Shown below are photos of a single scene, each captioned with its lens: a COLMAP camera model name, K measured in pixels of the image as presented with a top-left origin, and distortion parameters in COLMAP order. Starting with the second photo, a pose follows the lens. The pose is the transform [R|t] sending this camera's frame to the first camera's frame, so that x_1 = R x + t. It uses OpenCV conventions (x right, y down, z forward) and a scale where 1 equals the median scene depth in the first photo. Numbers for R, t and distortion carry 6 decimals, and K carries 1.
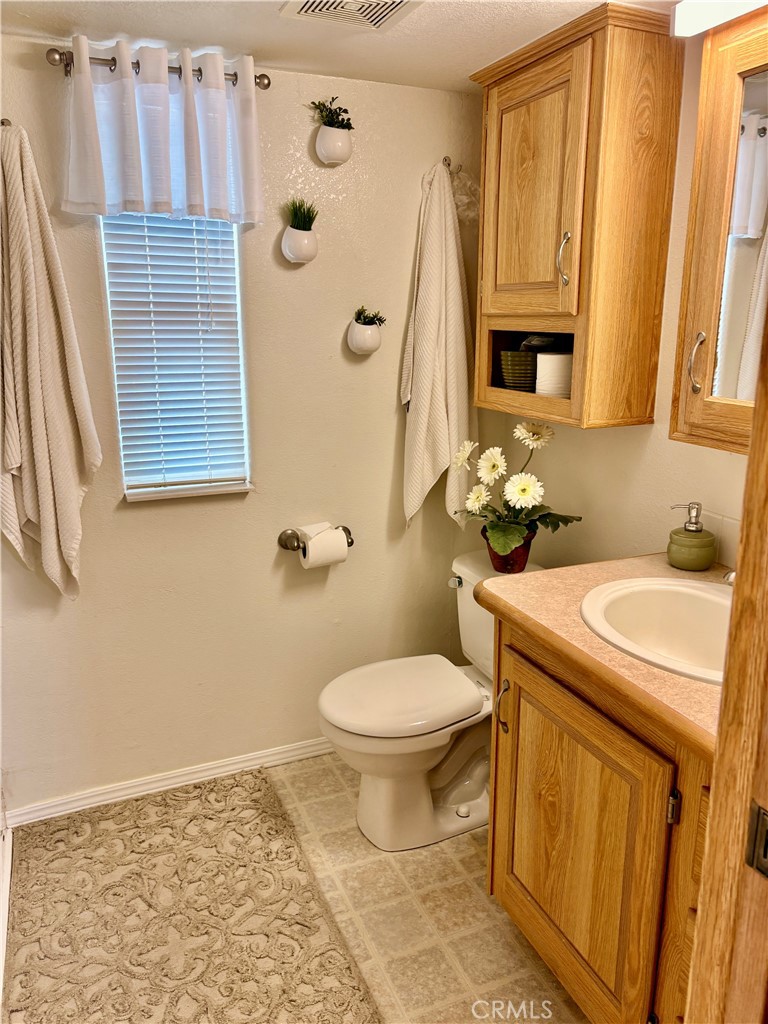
lens RADIAL K [[770.0, 0, 414.4], [0, 770.0, 498.1], [0, 0, 1]] dist [0.043834, -0.044655]
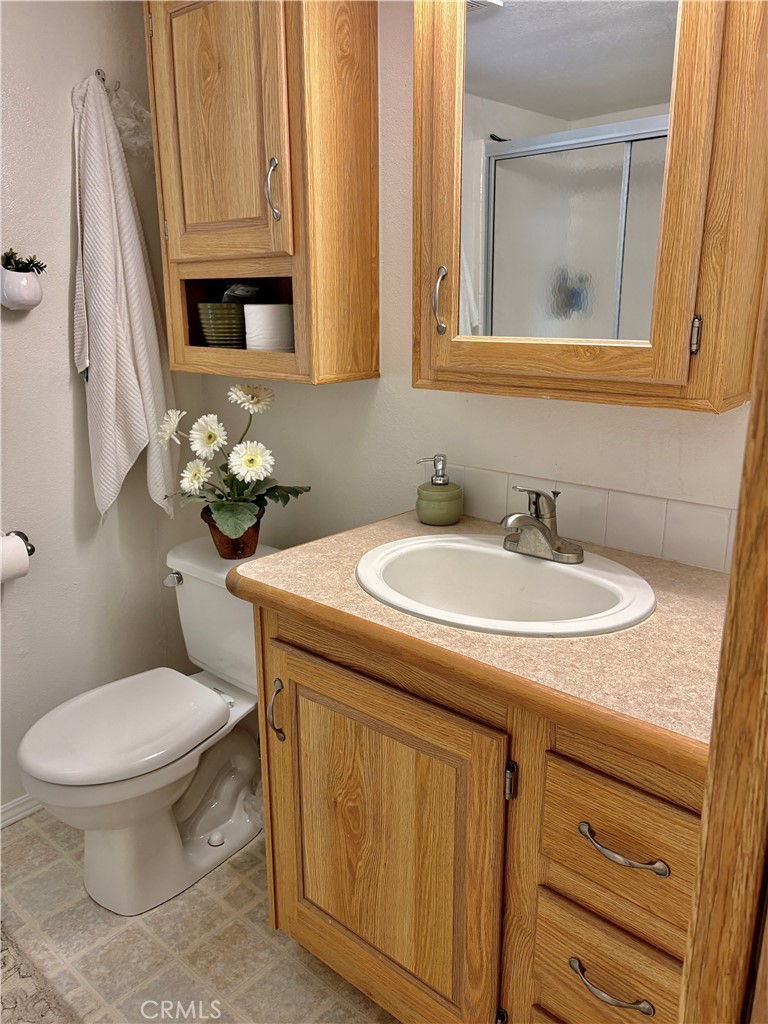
lens RADIAL K [[770.0, 0, 389.7], [0, 770.0, 502.3], [0, 0, 1]] dist [0.043834, -0.044655]
pose [[0.911086, -0.112037, 0.396700, -0.070046], [0.103969, 0.993699, 0.041861, 0.017113], [-0.398890, 0.003106, 0.916994, 0.147896]]
